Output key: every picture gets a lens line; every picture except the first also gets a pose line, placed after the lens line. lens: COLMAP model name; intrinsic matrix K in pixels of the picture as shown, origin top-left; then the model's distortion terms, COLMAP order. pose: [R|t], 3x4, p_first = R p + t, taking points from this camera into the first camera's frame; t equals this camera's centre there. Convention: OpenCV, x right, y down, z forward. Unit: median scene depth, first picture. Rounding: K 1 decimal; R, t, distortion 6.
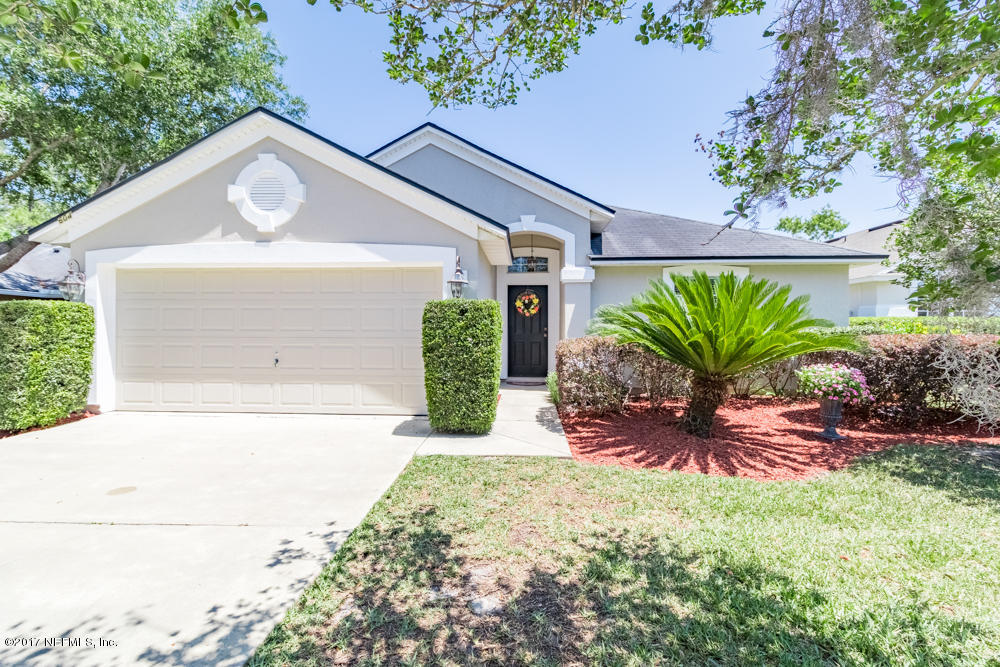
lens RADIAL K [[461.6, 0, 500.0], [0, 461.6, 333.5], [0, 0, 1]] dist [-0.001407, -0.000100]
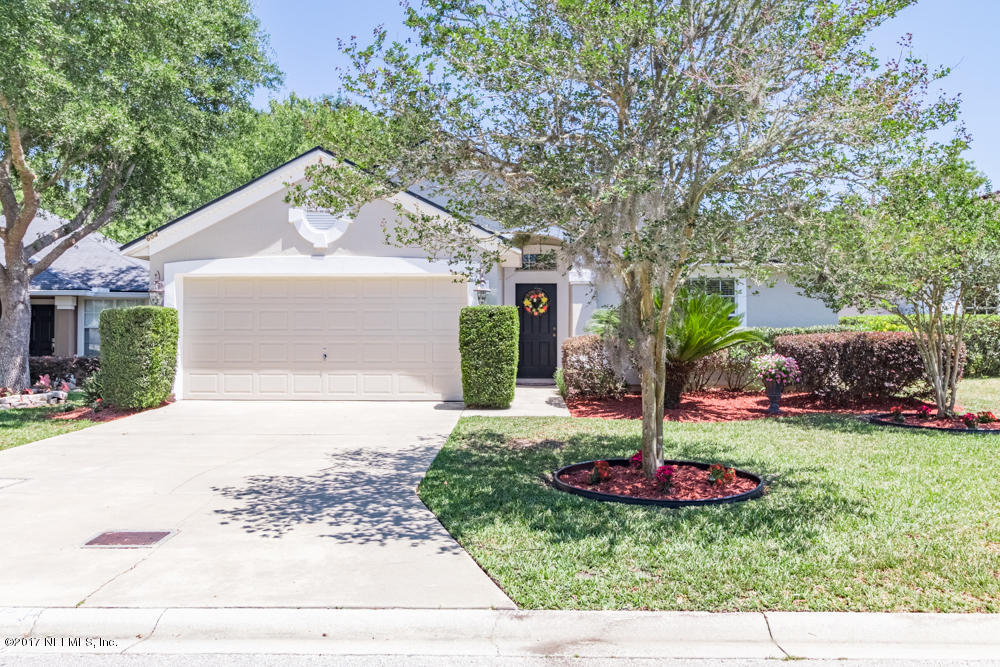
lens RADIAL K [[848.2, 0, 500.0], [0, 848.2, 333.5], [0, 0, 1]] dist [0.004509, 0.000672]
pose [[0.999610, -0.002853, 0.027791, -0.102466], [0.002953, 0.999989, -0.003548, 0.011919], [-0.027781, 0.003629, 0.999607, -1.216035]]
